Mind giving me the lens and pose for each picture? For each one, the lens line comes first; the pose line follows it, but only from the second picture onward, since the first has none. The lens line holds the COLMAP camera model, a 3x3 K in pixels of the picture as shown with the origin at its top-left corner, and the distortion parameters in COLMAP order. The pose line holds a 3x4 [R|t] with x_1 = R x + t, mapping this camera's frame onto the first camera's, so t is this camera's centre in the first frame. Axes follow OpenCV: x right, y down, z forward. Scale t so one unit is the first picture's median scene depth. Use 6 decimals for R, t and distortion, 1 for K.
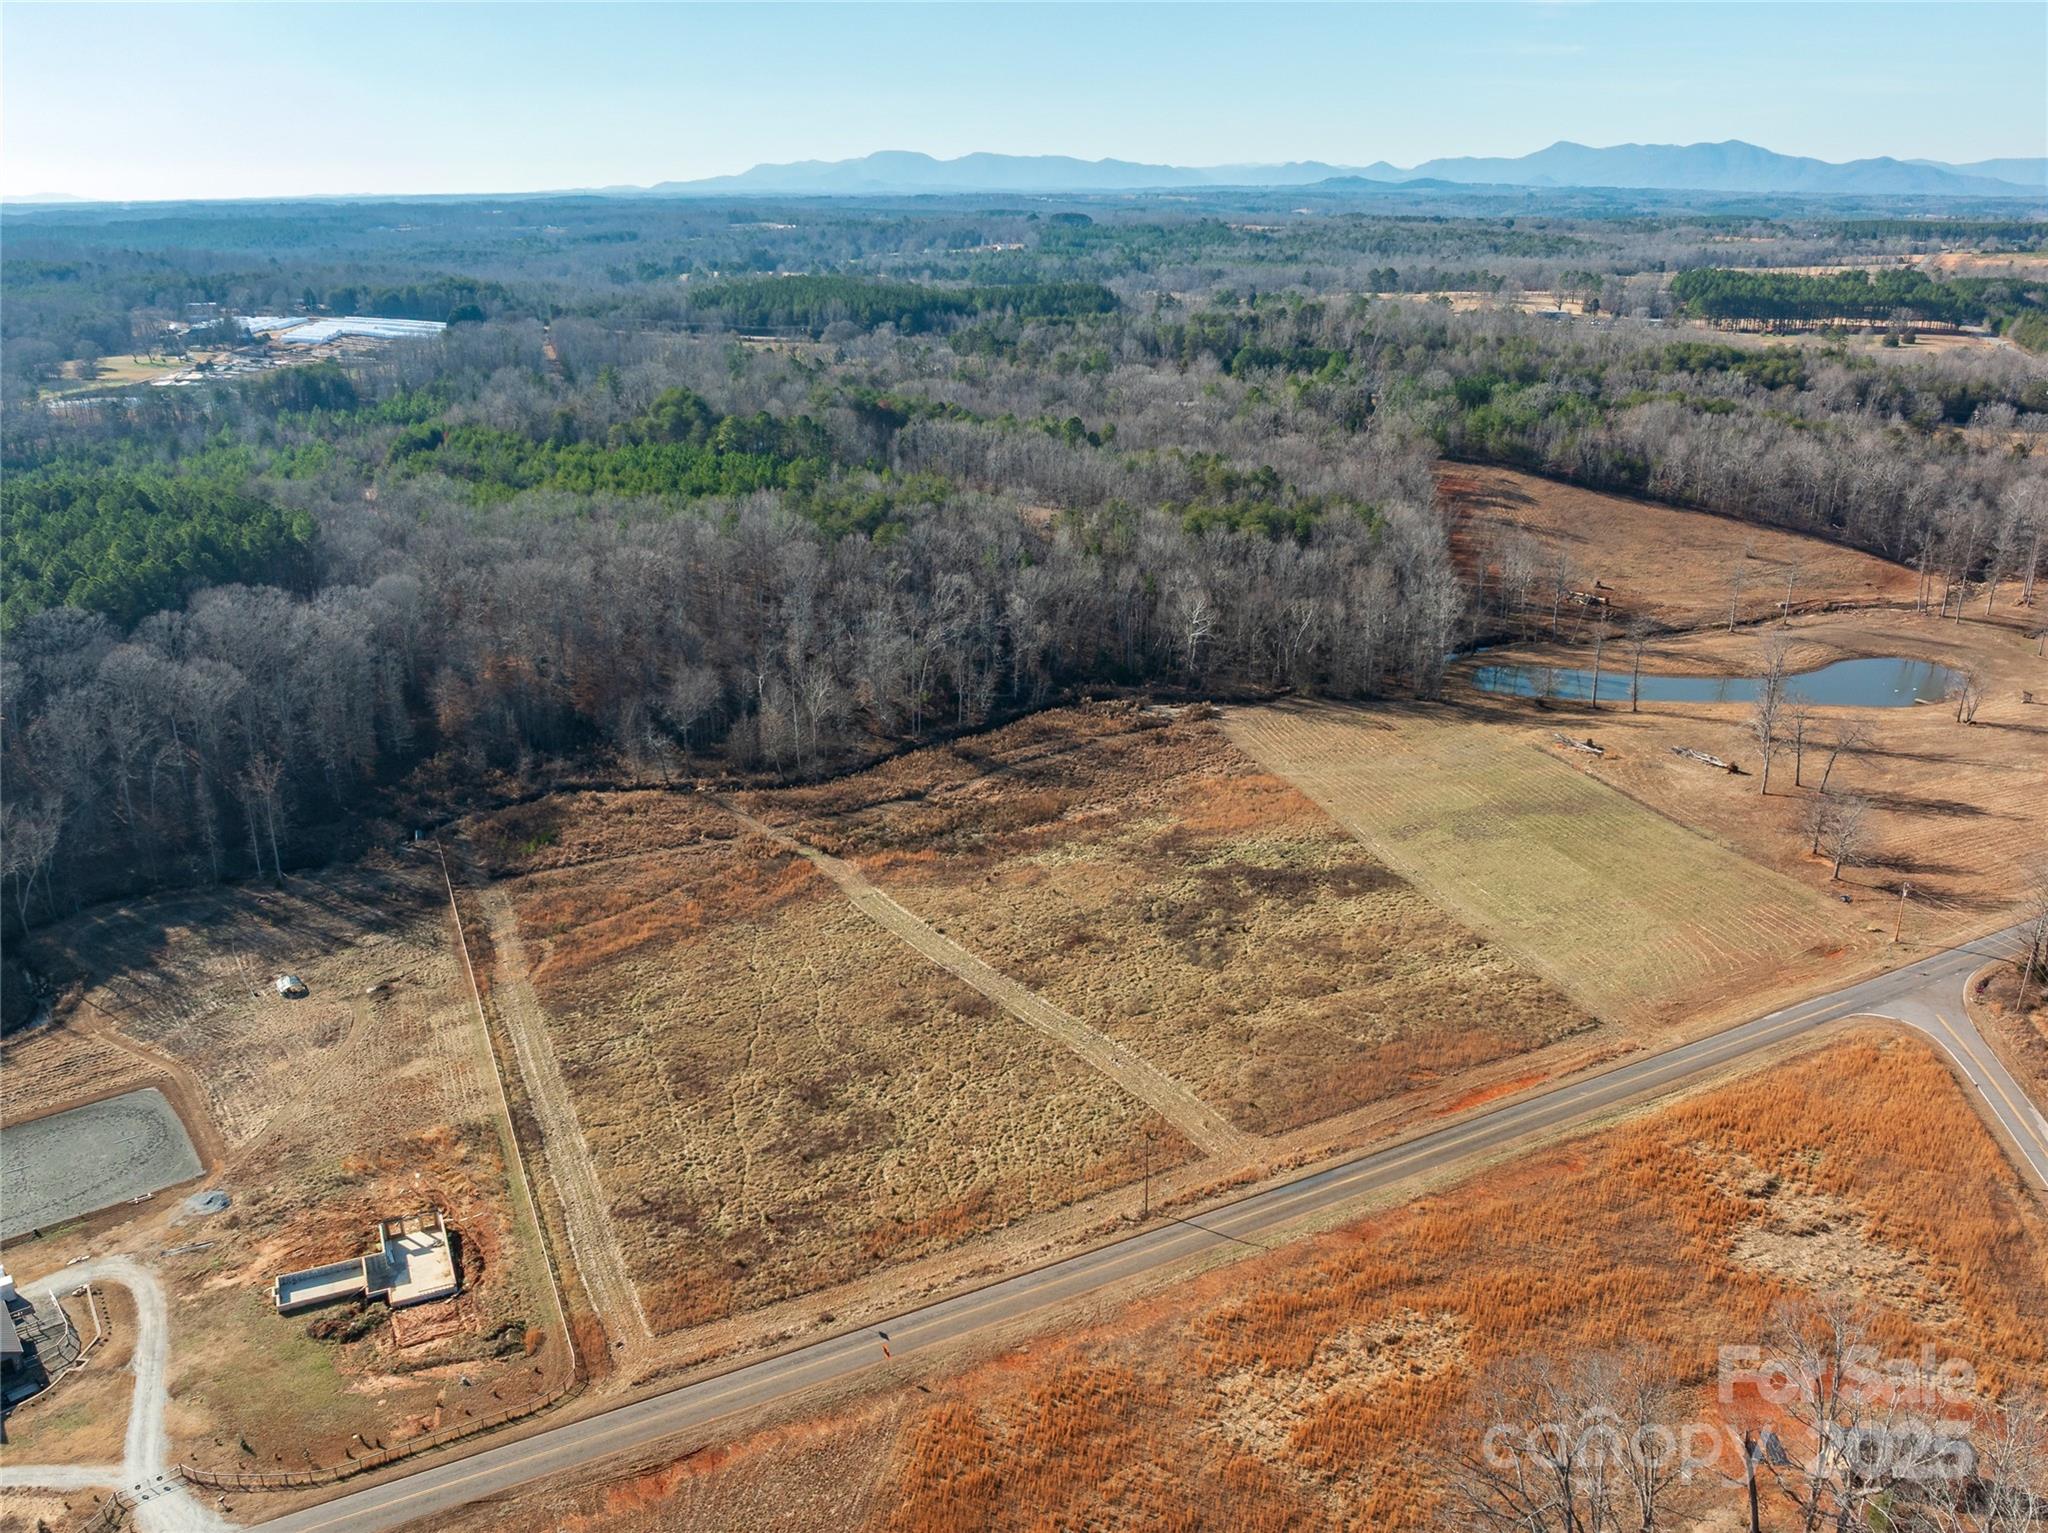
lens RADIAL K [[1636.8, 0, 1035.0], [0, 1636.8, 771.3], [0, 0, 1]] dist [0.001794, -0.092265]
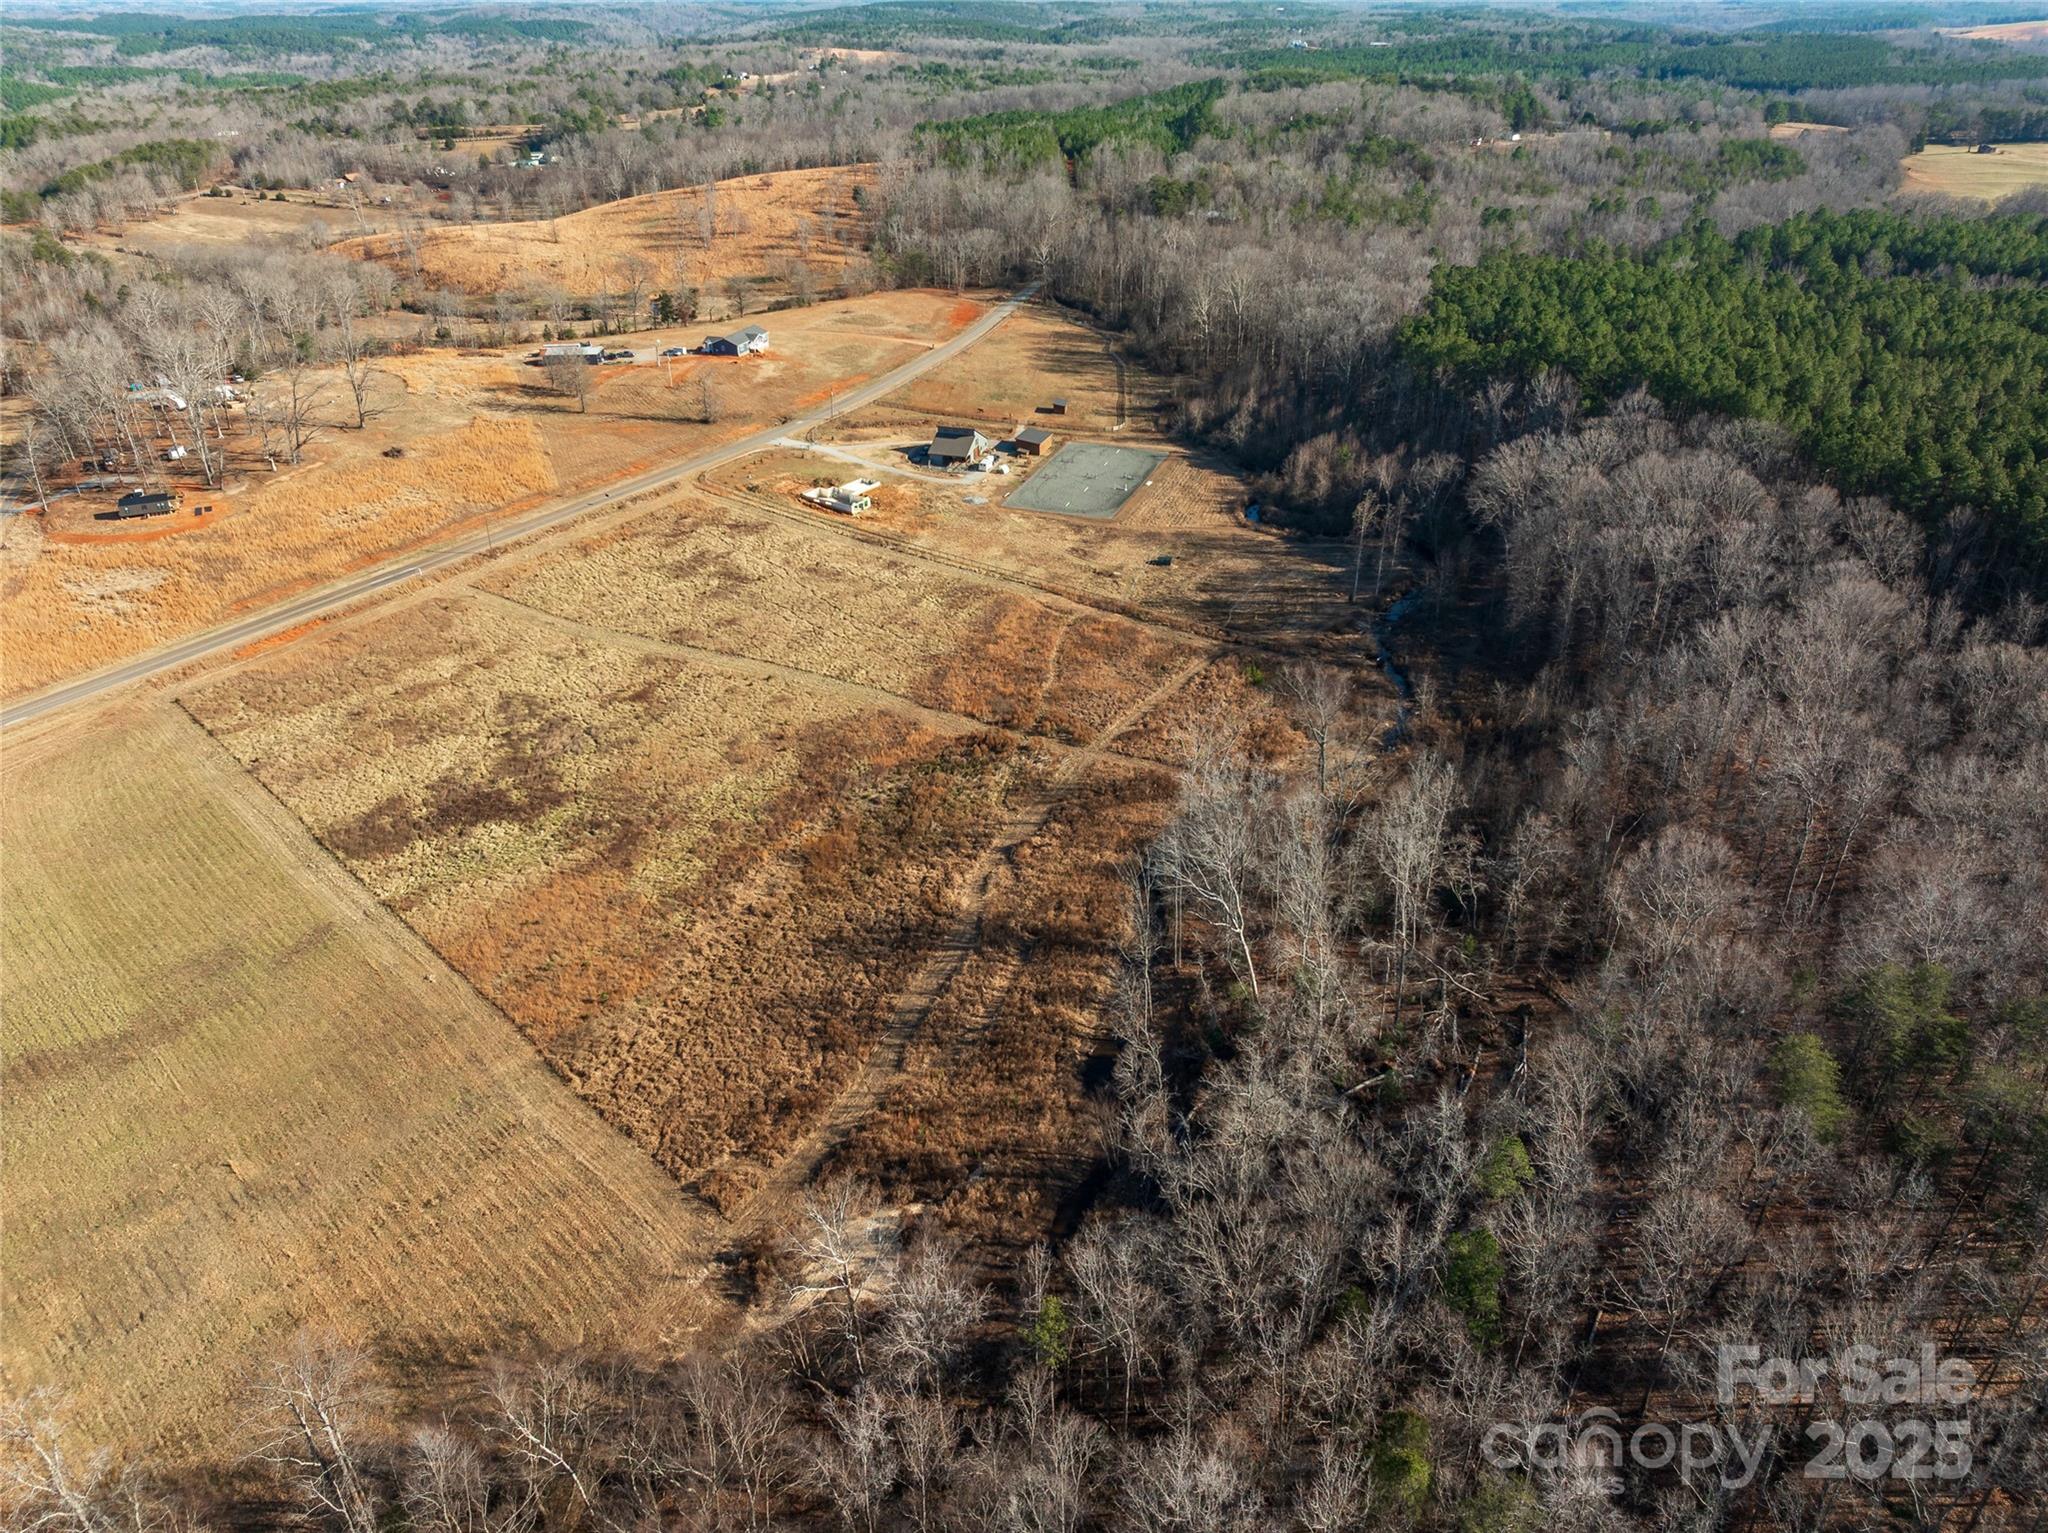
lens RADIAL K [[1435.9, 0, 1024.0], [0, 1435.9, 766.5], [0, 0, 1]] dist [-0.040159, 0.006398]
pose [[-0.844411, 0.268599, -0.463491, 0.279118], [-0.172671, 0.682563, 0.710135, -0.617442], [0.507104, 0.679678, -0.529985, 1.730057]]
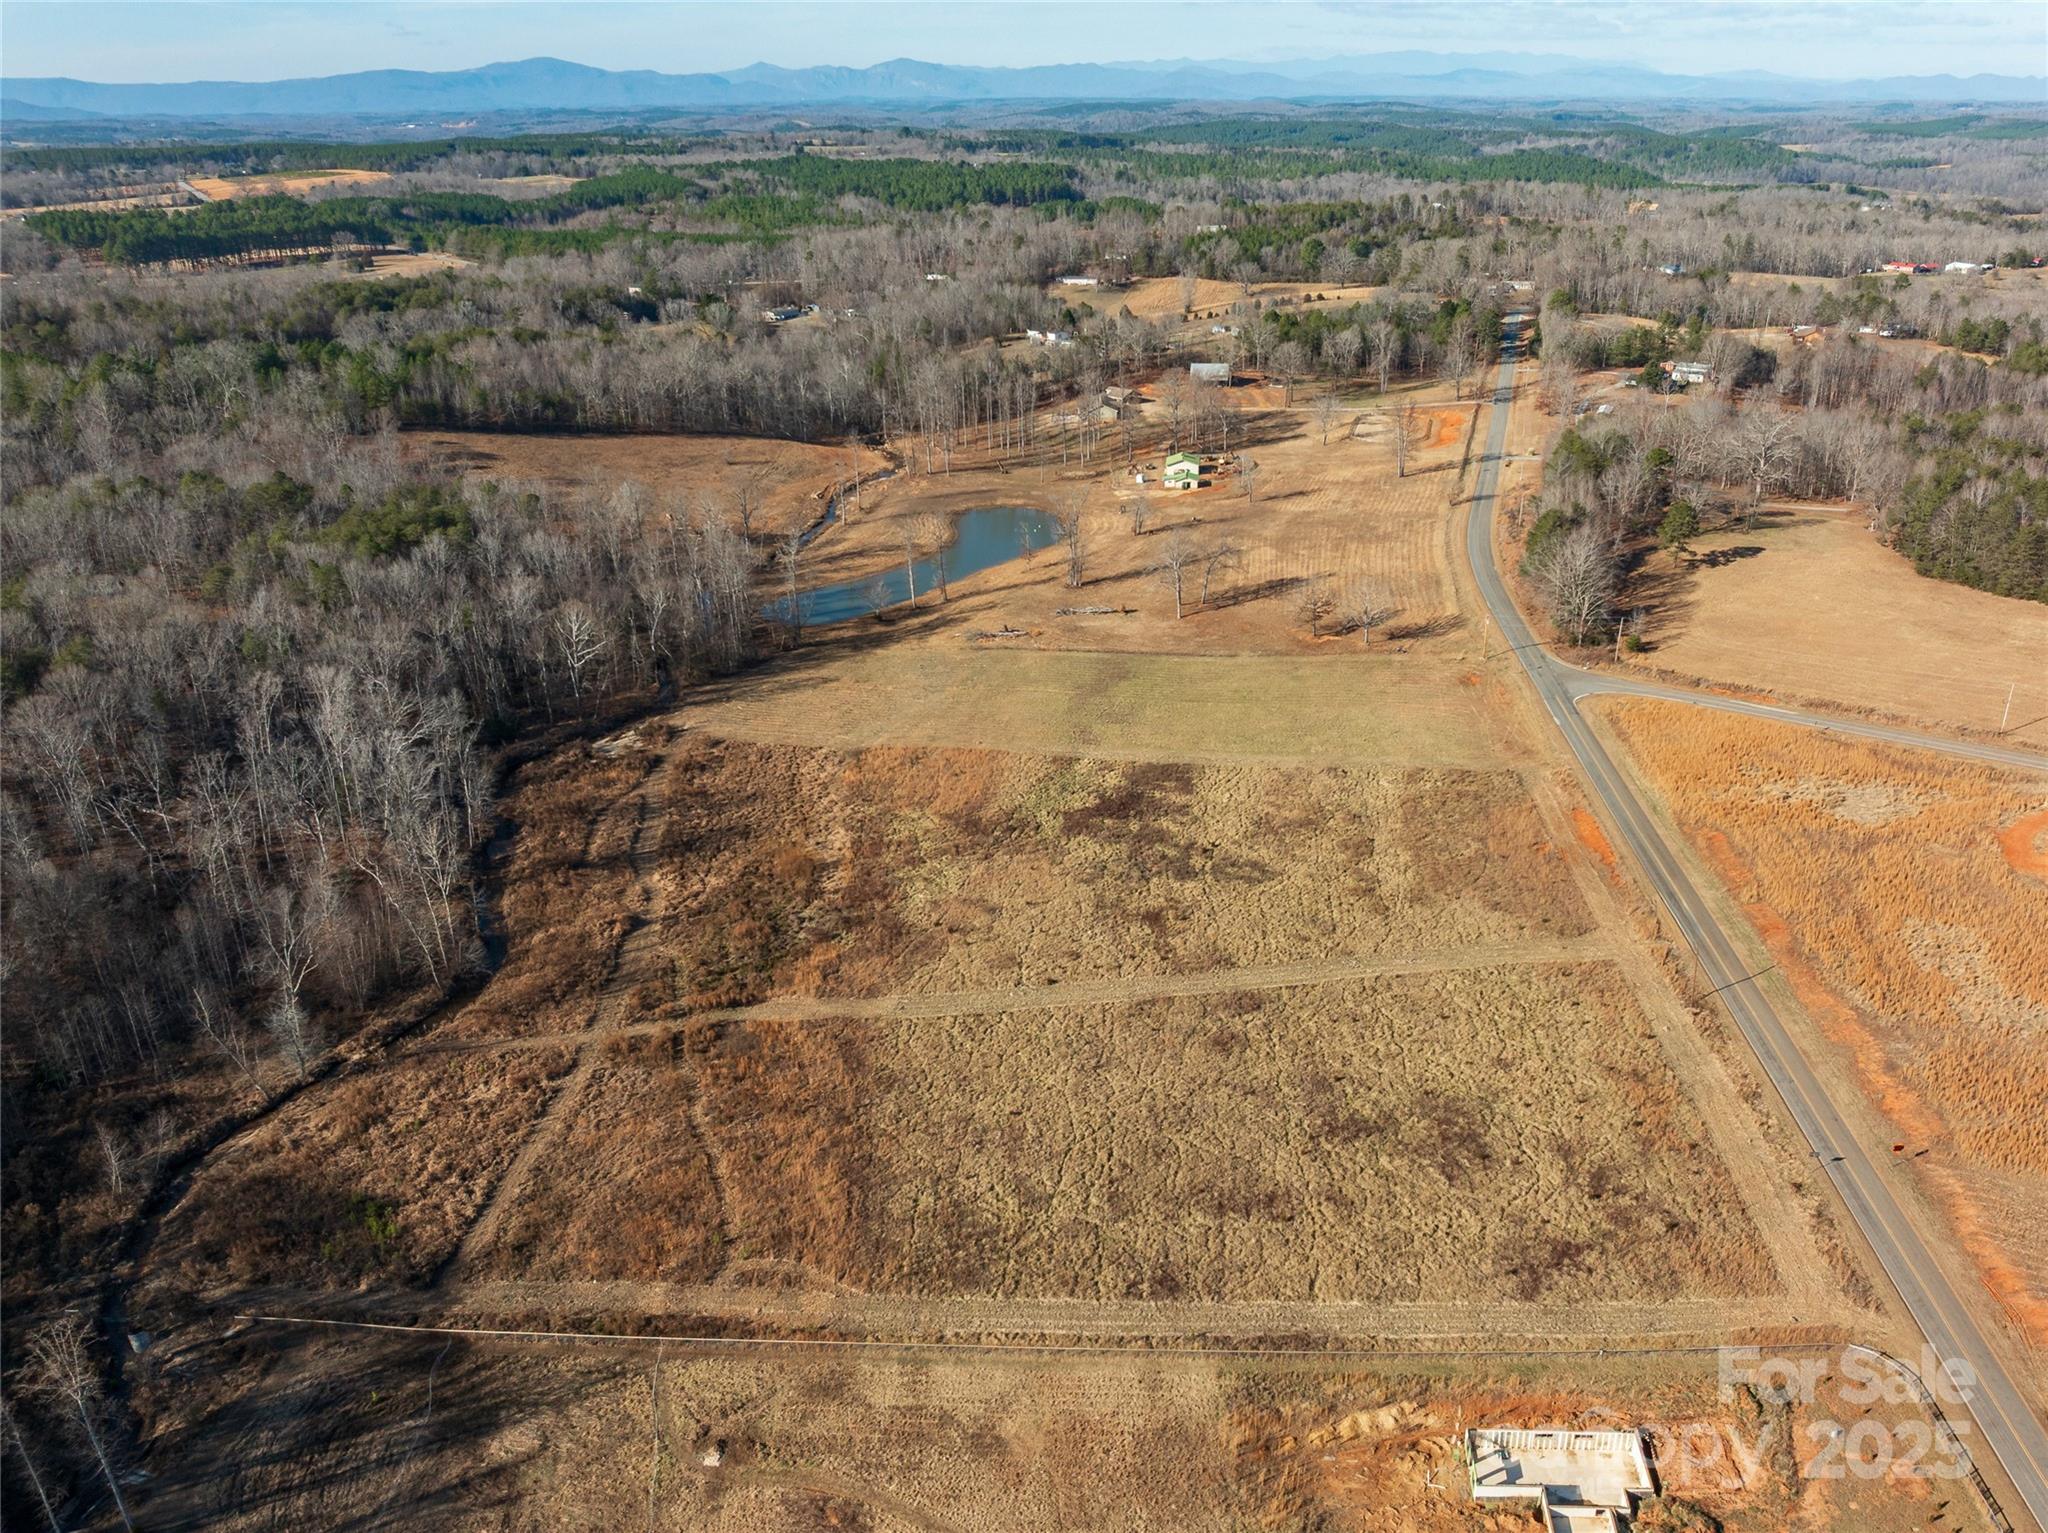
lens RADIAL K [[1637.7, 0, 1143.9], [0, 1637.7, 768.8], [0, 0, 1]] dist [-0.031791, 0.000123]
pose [[0.457823, -0.340495, 0.821256, -0.743648], [0.305565, 0.927742, 0.214302, -0.187013], [-0.834882, 0.152835, 0.528785, 0.506113]]
